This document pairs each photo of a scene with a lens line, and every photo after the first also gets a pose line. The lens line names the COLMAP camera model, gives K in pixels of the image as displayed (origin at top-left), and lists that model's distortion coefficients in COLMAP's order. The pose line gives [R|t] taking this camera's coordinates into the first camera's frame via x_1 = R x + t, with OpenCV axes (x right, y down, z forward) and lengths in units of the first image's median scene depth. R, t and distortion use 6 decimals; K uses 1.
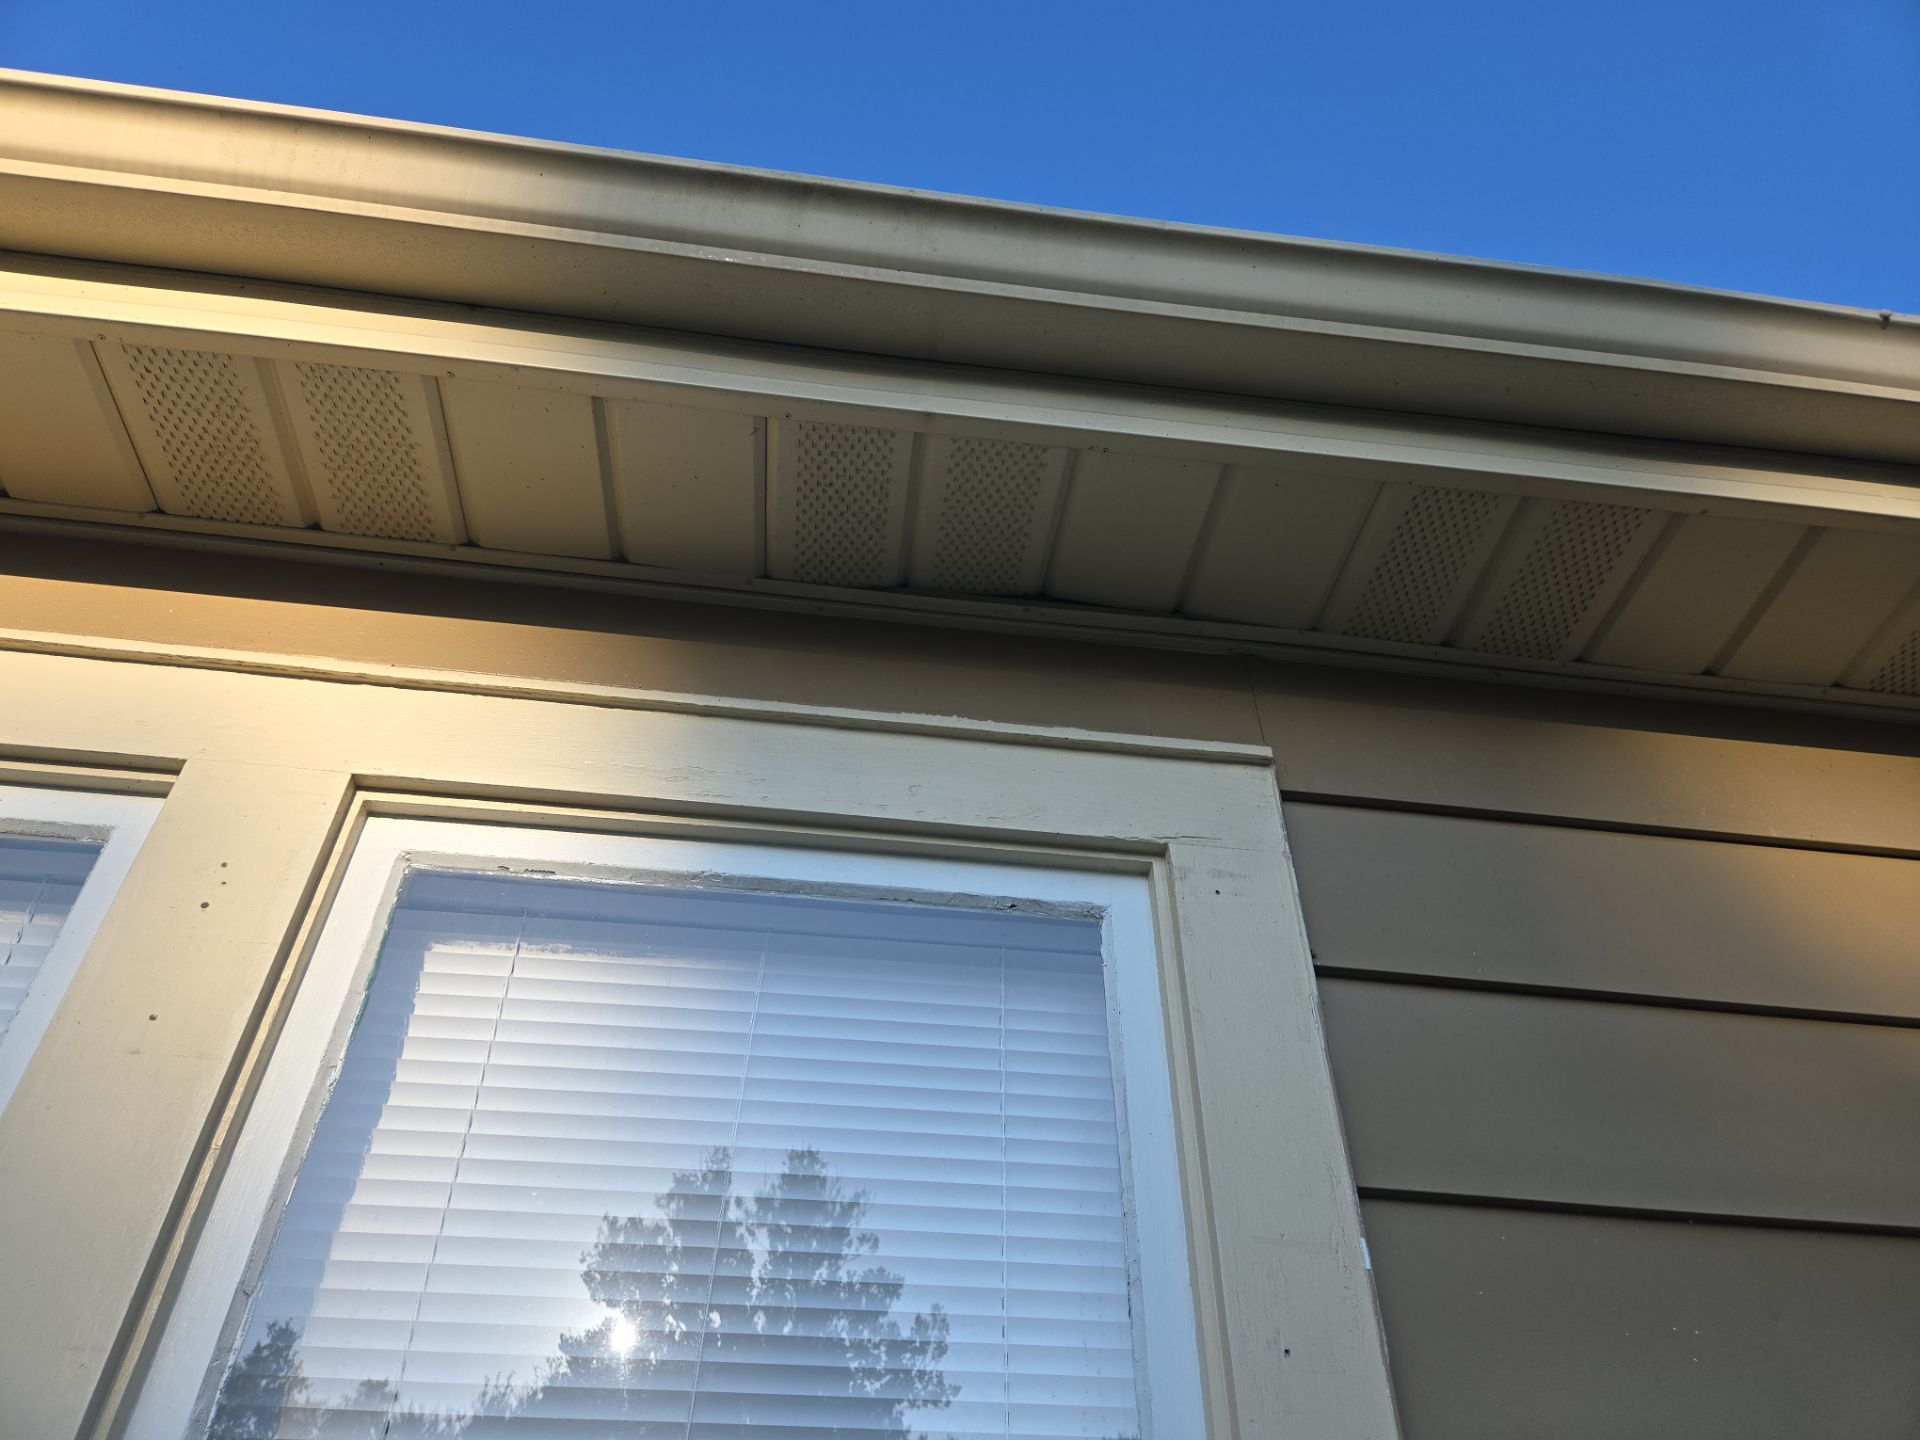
lens RADIAL K [[1305.4, 0, 914.3], [0, 1305.4, 728.1], [0, 0, 1]] dist [0.080946, -0.072014]
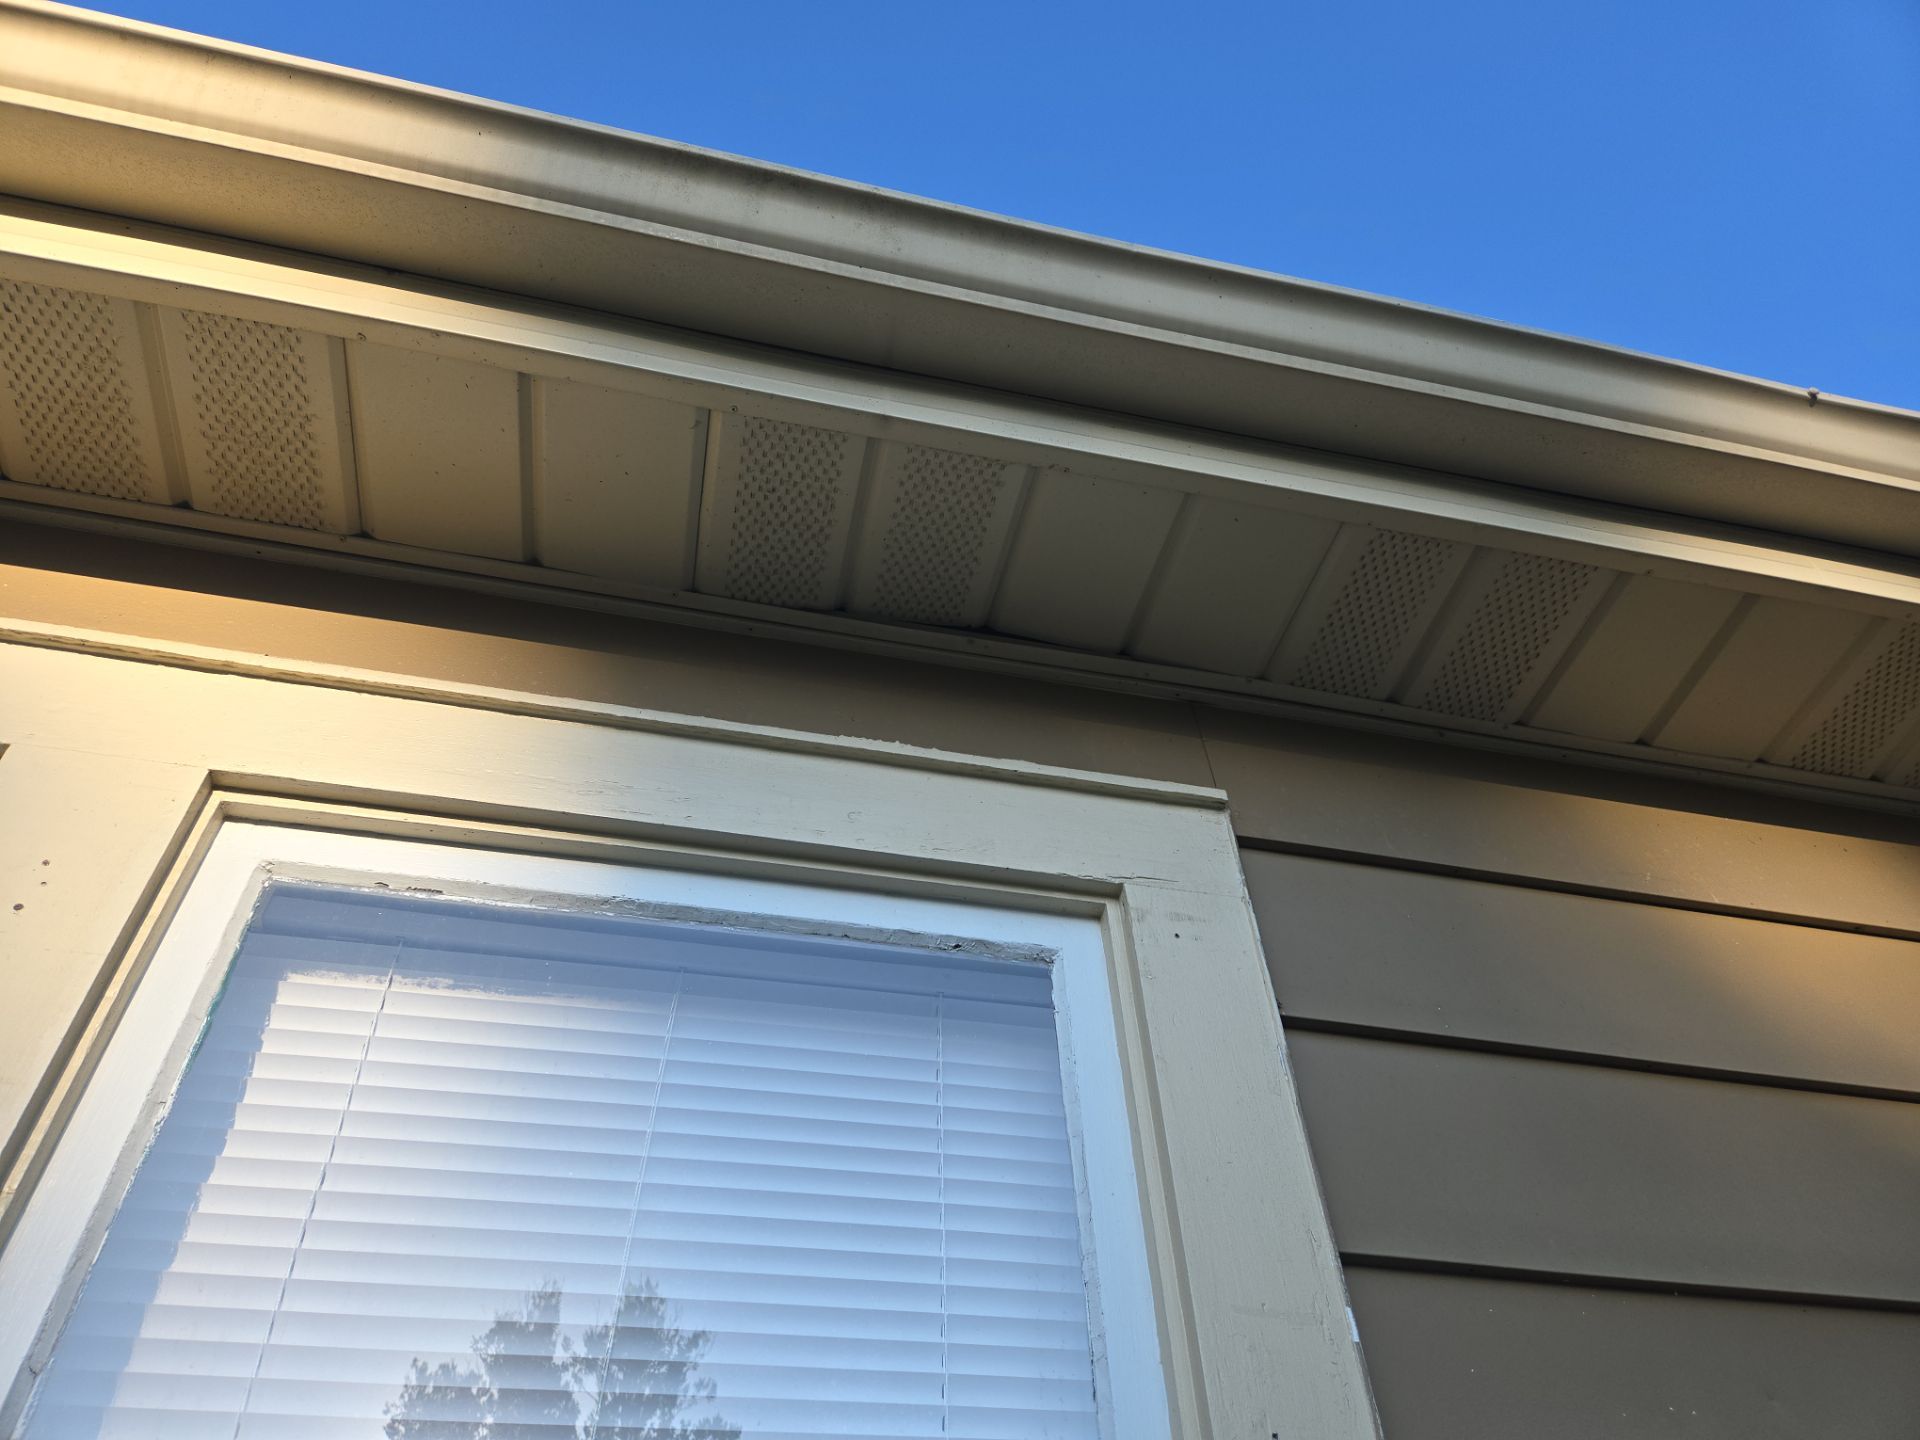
lens RADIAL K [[1312.7, 0, 921.7], [0, 1312.7, 725.6], [0, 0, 1]] dist [0.078557, -0.075669]
pose [[0.993535, 0.046404, 0.103610, -0.049562], [-0.036935, 0.995119, -0.091512, 0.064780], [-0.107350, 0.087093, 0.990399, 0.074592]]
